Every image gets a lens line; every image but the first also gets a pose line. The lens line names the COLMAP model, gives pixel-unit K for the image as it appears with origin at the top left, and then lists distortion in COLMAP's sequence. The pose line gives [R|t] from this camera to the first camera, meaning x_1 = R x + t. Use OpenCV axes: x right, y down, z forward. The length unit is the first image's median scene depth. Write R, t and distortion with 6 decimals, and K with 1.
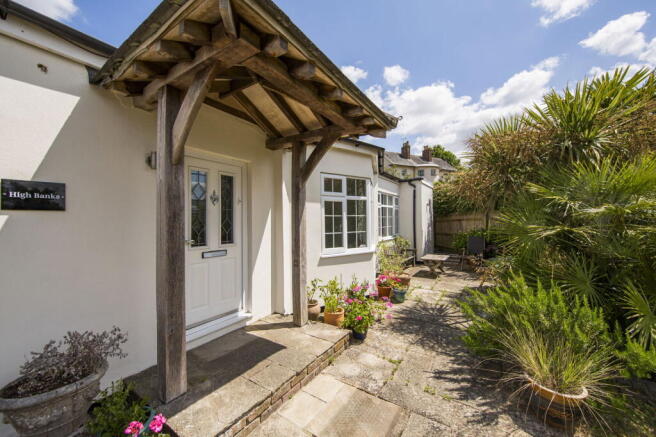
lens RADIAL K [[246.8, 0, 327.5], [0, 246.8, 219.4], [0, 0, 1]] dist [-0.006325, -0.000164]
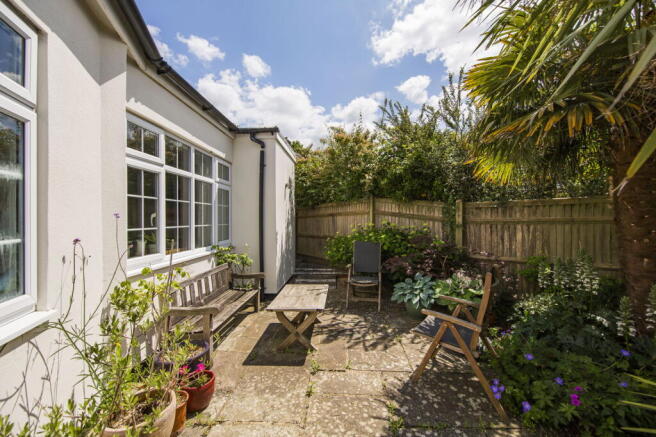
lens RADIAL K [[246.8, 0, 327.6], [0, 246.8, 219.7], [0, 0, 1]] dist [-0.006325, -0.000164]
pose [[0.852239, 0.003038, 0.523143, 0.158253], [-0.004786, 0.999987, 0.001990, 0.012266], [-0.523130, -0.004200, 0.852242, 0.389983]]
